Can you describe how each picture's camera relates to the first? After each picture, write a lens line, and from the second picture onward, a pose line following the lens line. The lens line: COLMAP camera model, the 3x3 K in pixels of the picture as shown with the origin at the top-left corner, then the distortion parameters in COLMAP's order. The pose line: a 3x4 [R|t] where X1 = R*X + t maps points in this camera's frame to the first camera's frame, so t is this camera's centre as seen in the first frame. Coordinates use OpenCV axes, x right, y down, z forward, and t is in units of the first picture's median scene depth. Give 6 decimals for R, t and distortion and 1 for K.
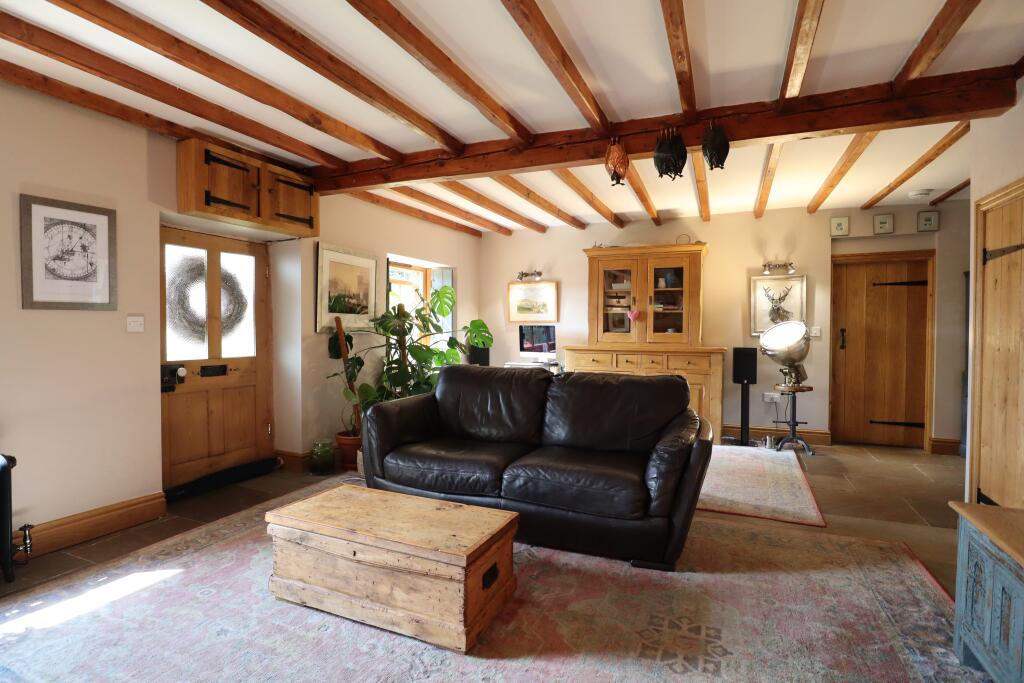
lens RADIAL K [[509.7, 0, 512.0], [0, 509.7, 341.5], [0, 0, 1]] dist [-0.020570, 0.001133]
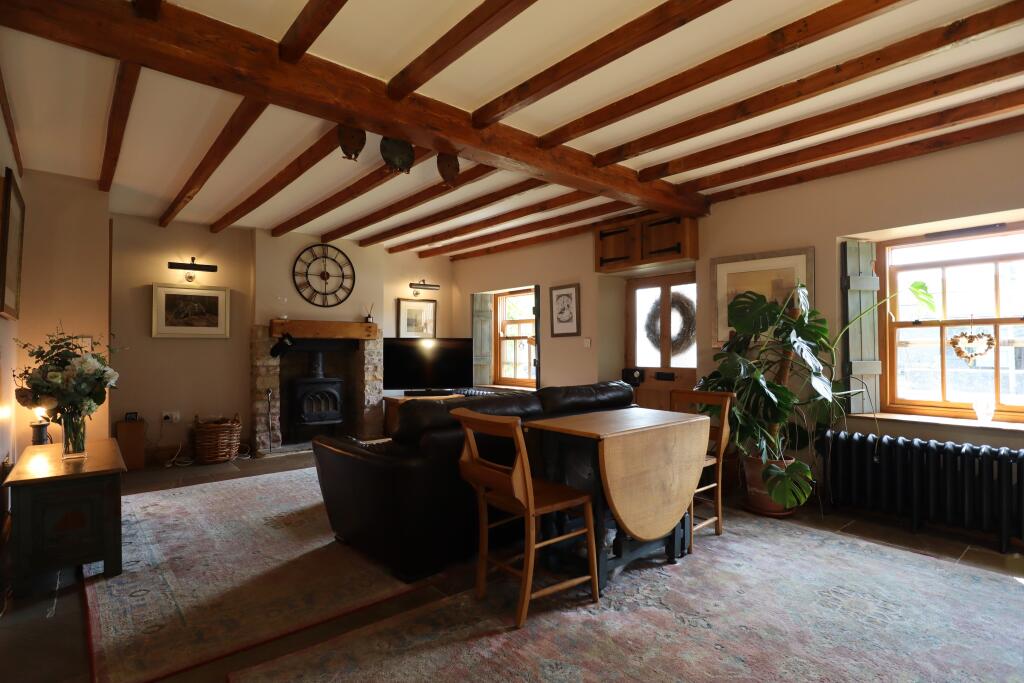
lens RADIAL K [[509.7, 0, 512.0], [0, 509.7, 341.5], [0, 0, 1]] dist [-0.020570, 0.001133]
pose [[-0.418602, -0.014251, -0.908058, 0.936644], [-0.018661, 0.999801, -0.007088, -0.019967], [0.907978, 0.013978, -0.418784, 1.400760]]
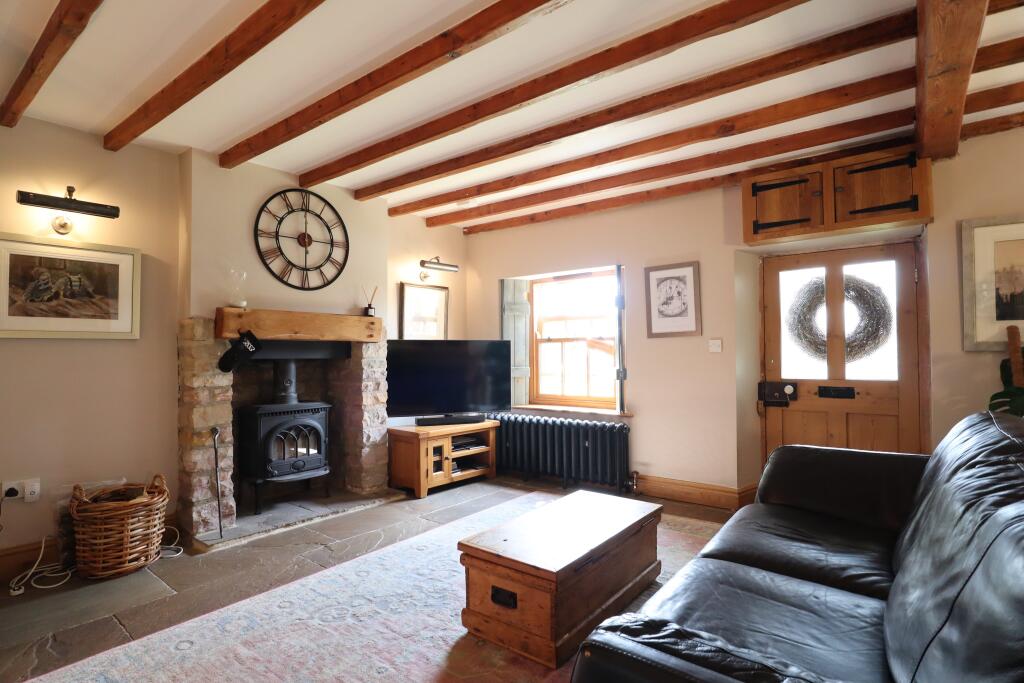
lens RADIAL K [[509.7, 0, 512.0], [0, 509.7, 341.5], [0, 0, 1]] dist [-0.020570, 0.001133]
pose [[-0.232753, -0.023096, -0.972262, 0.556370], [-0.013466, 0.999699, -0.020524, -0.011554], [0.972443, 0.008316, -0.232994, 0.740153]]
